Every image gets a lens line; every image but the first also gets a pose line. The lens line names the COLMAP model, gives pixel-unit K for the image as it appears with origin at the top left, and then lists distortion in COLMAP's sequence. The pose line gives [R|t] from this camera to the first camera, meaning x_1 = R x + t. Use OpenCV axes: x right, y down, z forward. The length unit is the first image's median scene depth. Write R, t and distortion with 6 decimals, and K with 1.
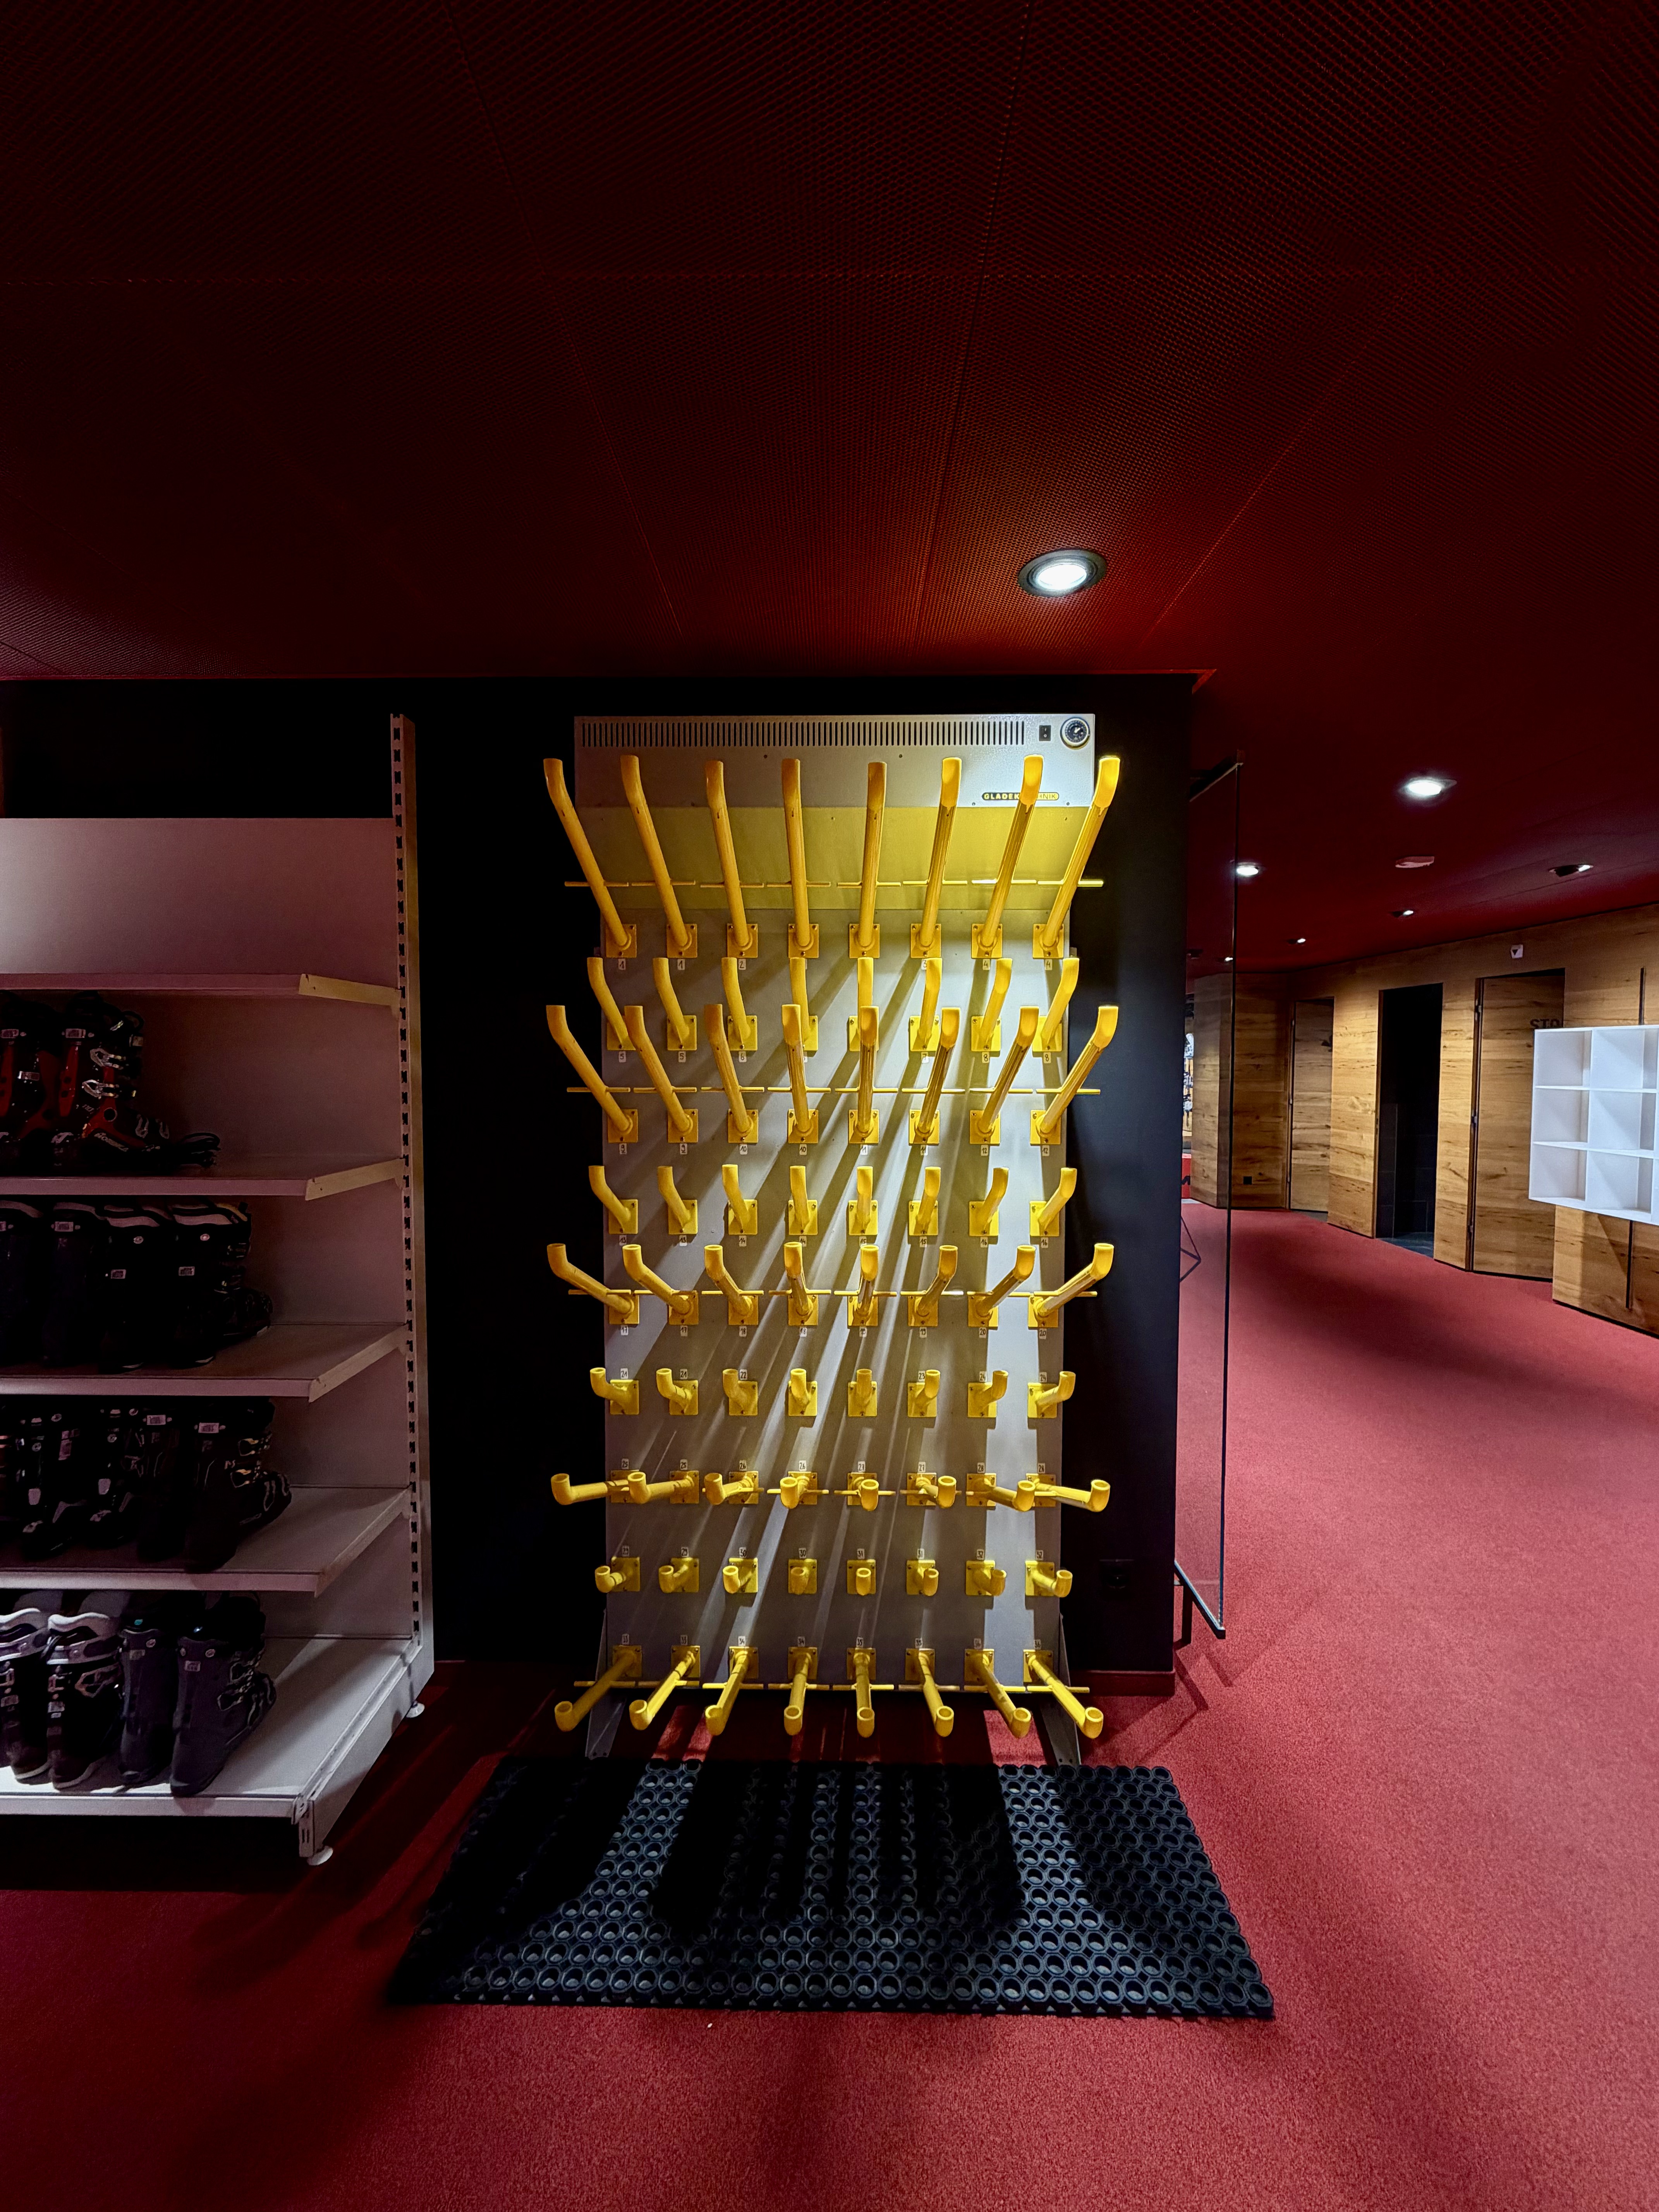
lens RADIAL K [[879.0, 0, 828.3], [0, 879.0, 1104.2], [0, 0, 1]] dist [-0.006126, 0.000151]
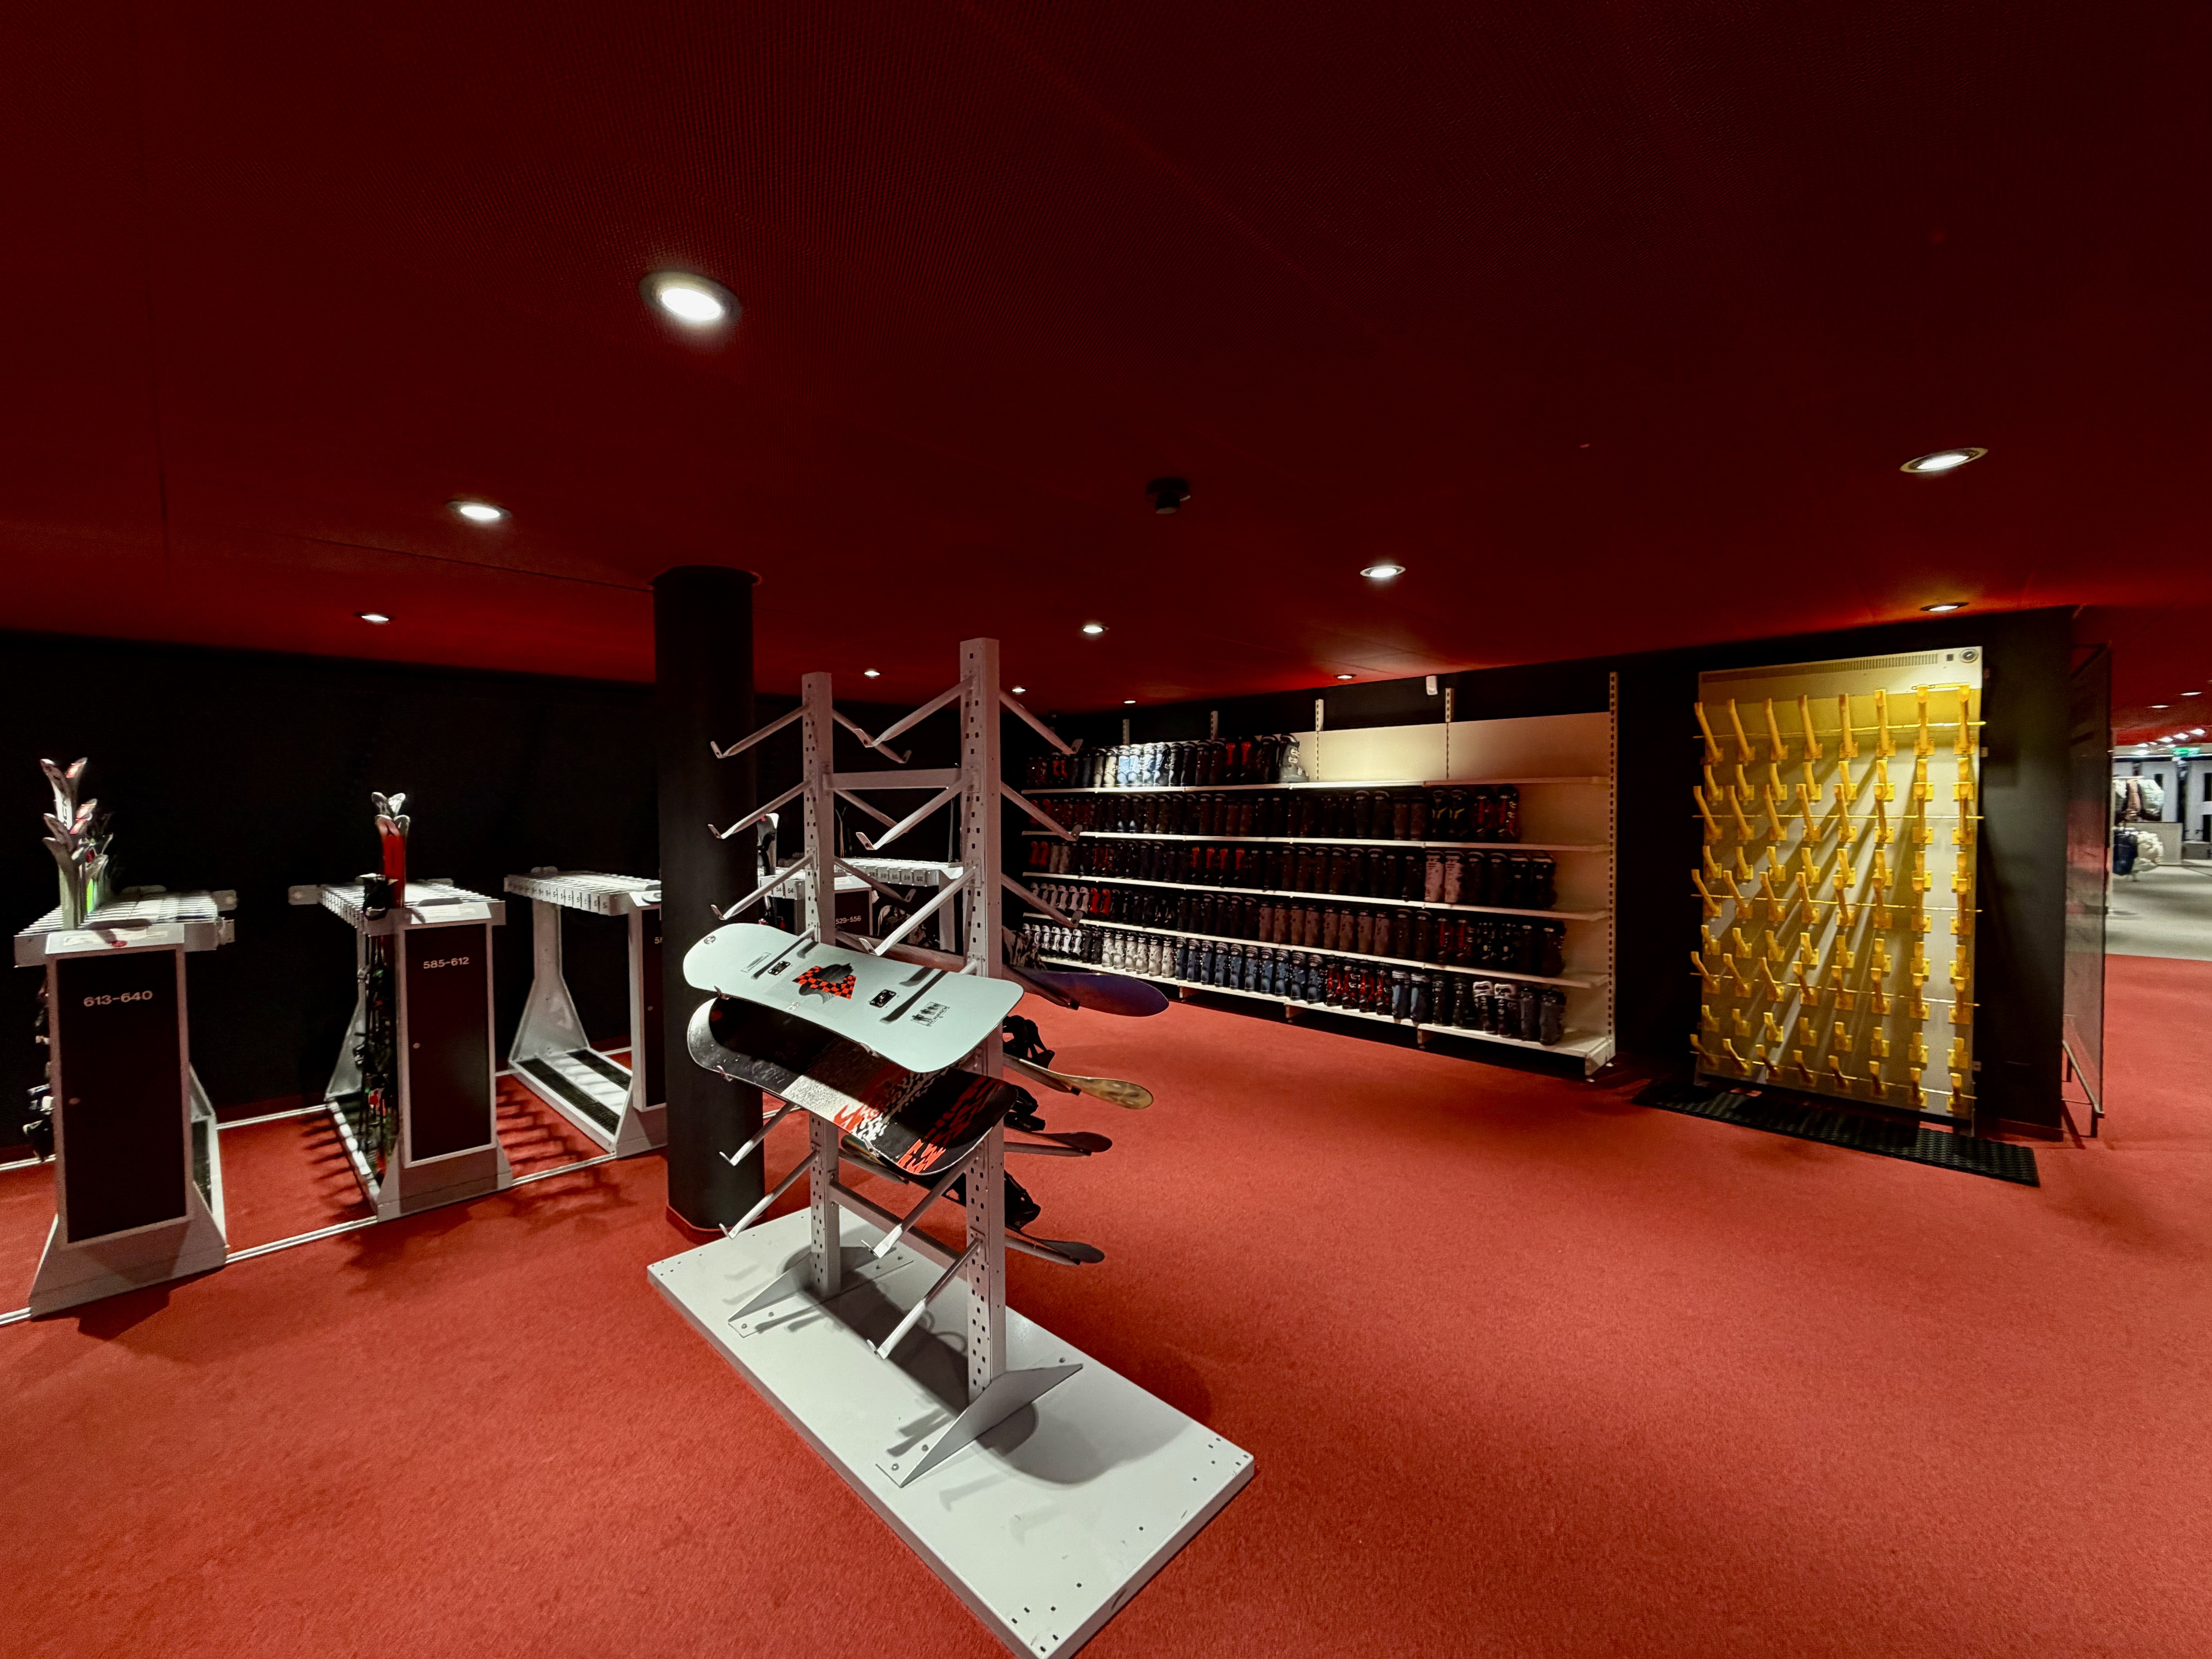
lens RADIAL K [[879.0, 0, 1094.3], [0, 879.0, 822.2], [0, 0, 1]] dist [-0.006126, 0.000151]
pose [[0.727875, 0.008907, -0.685652, 0.173924], [-0.029501, 0.999397, -0.018334, 0.093236], [0.685075, 0.033572, 0.727699, -1.921062]]
